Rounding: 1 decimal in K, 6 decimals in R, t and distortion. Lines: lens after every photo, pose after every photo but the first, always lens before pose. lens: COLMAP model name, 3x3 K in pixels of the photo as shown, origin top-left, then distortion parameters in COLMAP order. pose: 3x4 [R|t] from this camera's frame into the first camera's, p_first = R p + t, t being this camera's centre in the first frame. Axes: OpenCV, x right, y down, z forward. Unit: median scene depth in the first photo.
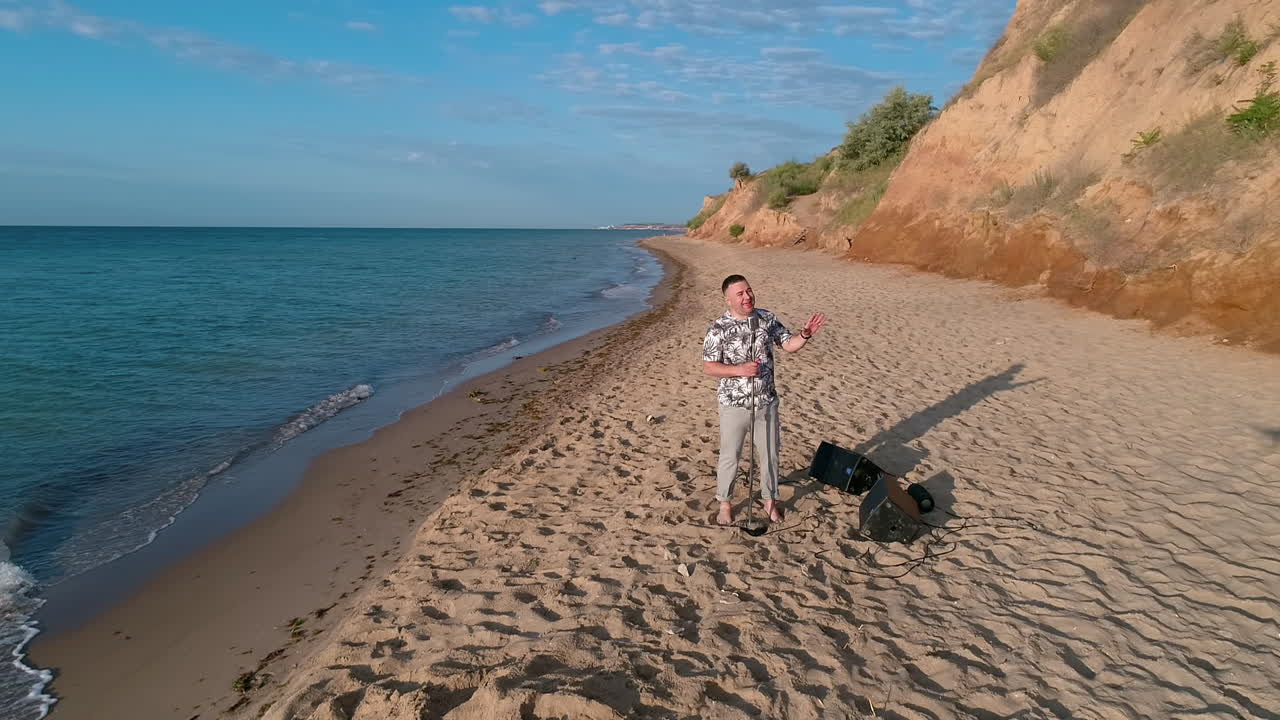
lens RADIAL K [[920.4, 0, 638.5], [0, 920.4, 360.3], [0, 0, 1]] dist [0.002008, 0.002352]
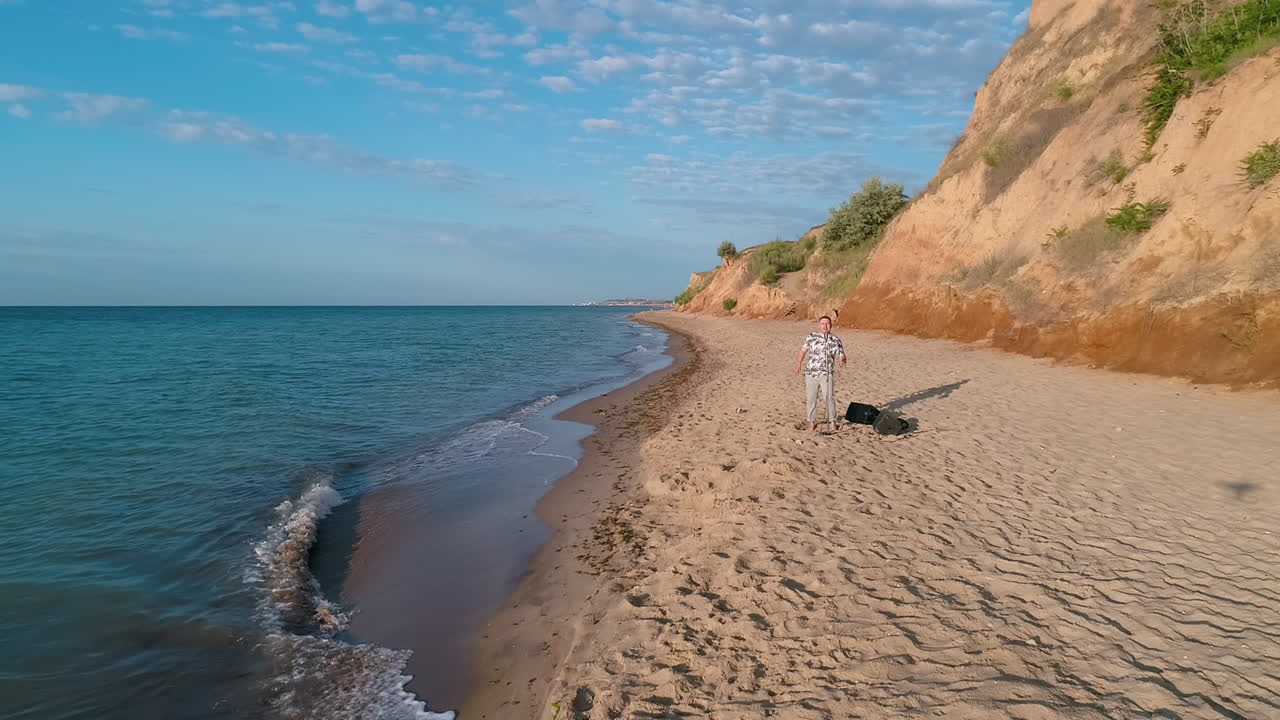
lens RADIAL K [[920.4, 0, 640.8], [0, 920.4, 357.3], [0, 0, 1]] dist [0.002008, 0.002352]
pose [[0.999714, -0.007036, 0.022855, -0.069886], [0.008953, 0.996348, -0.084912, 0.037451], [-0.022175, 0.085092, 0.996126, -0.227912]]
